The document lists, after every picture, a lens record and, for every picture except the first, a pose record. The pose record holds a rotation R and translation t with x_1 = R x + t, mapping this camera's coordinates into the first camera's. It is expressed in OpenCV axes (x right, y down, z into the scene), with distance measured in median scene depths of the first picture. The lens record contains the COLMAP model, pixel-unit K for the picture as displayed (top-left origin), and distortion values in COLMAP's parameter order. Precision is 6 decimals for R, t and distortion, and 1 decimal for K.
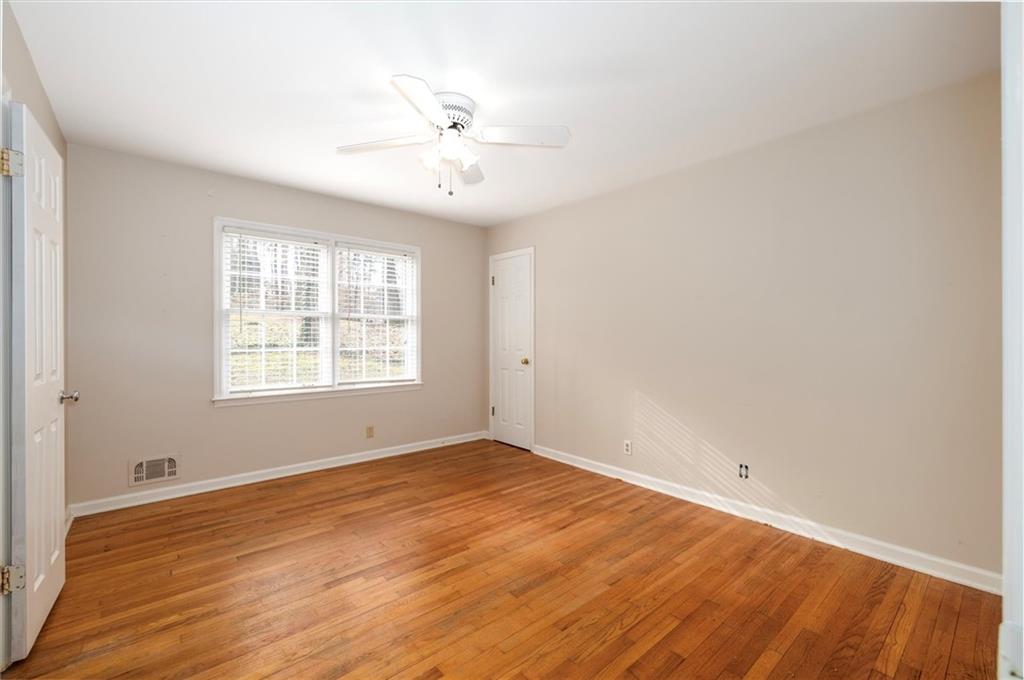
lens RADIAL K [[432.2, 0, 512.0], [0, 432.2, 340.0], [0, 0, 1]] dist [-0.000140, -0.000047]
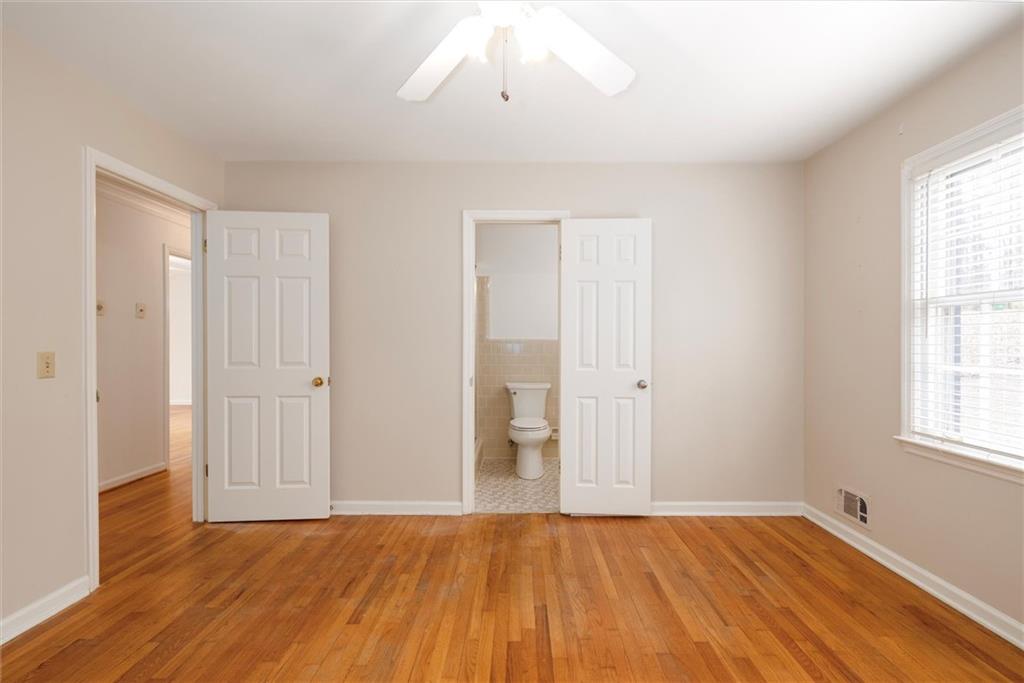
lens RADIAL K [[432.2, 0, 512.0], [0, 432.2, 341.5], [0, 0, 1]] dist [-0.000140, -0.000047]
pose [[-0.653186, 0.000993, -0.757197, 0.226064], [-0.005099, 0.999971, 0.005711, -0.013905], [0.757180, 0.007591, -0.653162, 1.059951]]
